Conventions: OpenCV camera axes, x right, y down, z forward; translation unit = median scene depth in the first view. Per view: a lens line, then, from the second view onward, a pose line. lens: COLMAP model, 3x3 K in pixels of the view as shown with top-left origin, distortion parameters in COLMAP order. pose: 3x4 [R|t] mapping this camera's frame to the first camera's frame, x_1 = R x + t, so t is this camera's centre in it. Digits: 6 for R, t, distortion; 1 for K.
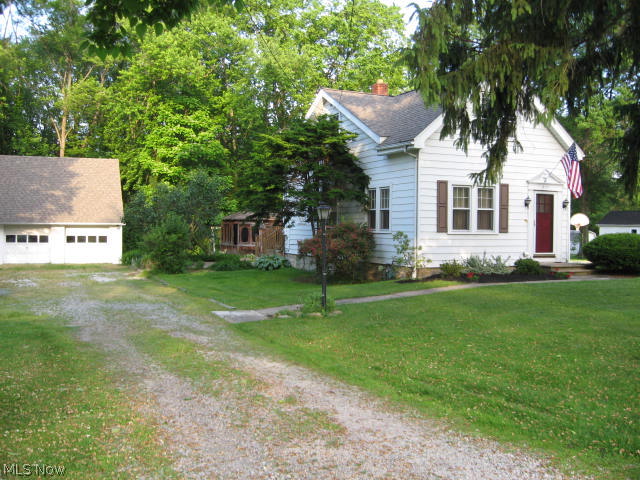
lens RADIAL K [[664.7, 0, 320.0], [0, 664.7, 240.0], [0, 0, 1]] dist [-0.143119, 0.098572]
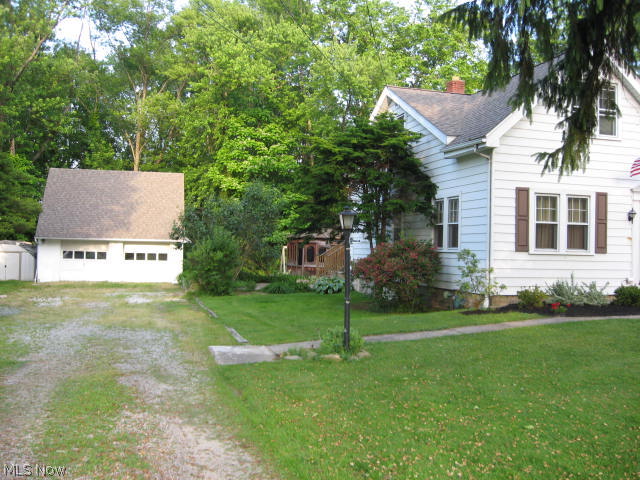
lens RADIAL K [[664.7, 0, 320.0], [0, 664.7, 240.0], [0, 0, 1]] dist [-0.143119, 0.098572]
pose [[0.989500, 0.010008, -0.144188, 0.051699], [-0.014875, 0.999354, -0.032714, 0.003753], [0.143767, 0.034515, 0.989009, 0.159203]]
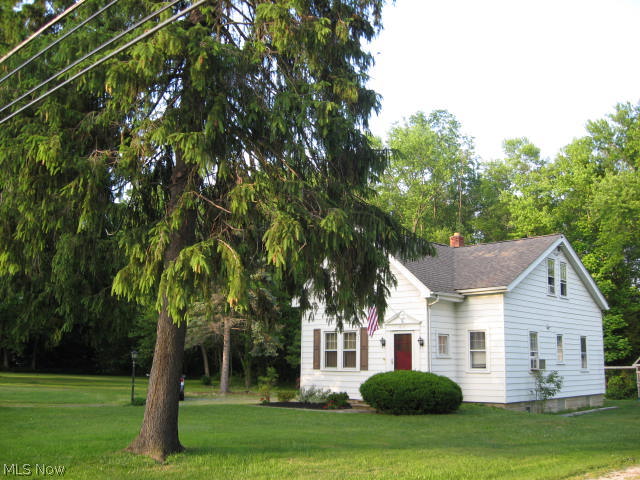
lens RADIAL K [[664.7, 0, 320.0], [0, 664.7, 240.0], [0, 0, 1]] dist [-0.143119, 0.098572]
pose [[0.411031, -0.170298, -0.895573, 1.271020], [-0.026647, 0.979732, -0.198531, -0.002409], [0.911232, 0.105467, 0.398163, 0.430463]]
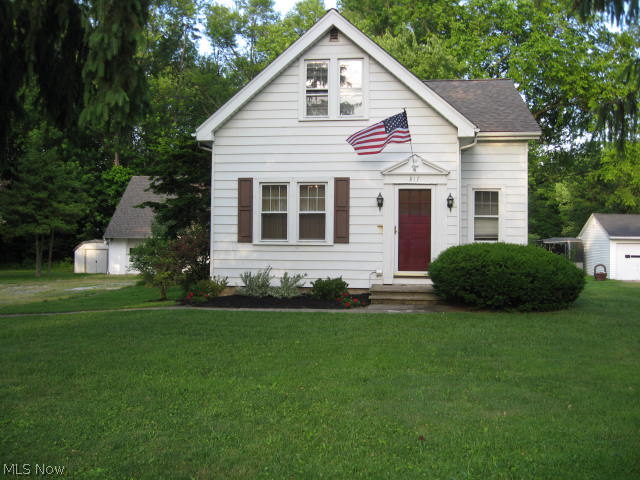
lens RADIAL K [[664.7, 0, 320.0], [0, 664.7, 240.0], [0, 0, 1]] dist [-0.143119, 0.098572]
pose [[0.857114, -0.003749, -0.515113, 0.622964], [-0.009659, 0.999681, -0.023348, 0.003199], [0.515036, 0.024988, 0.856804, 0.329003]]
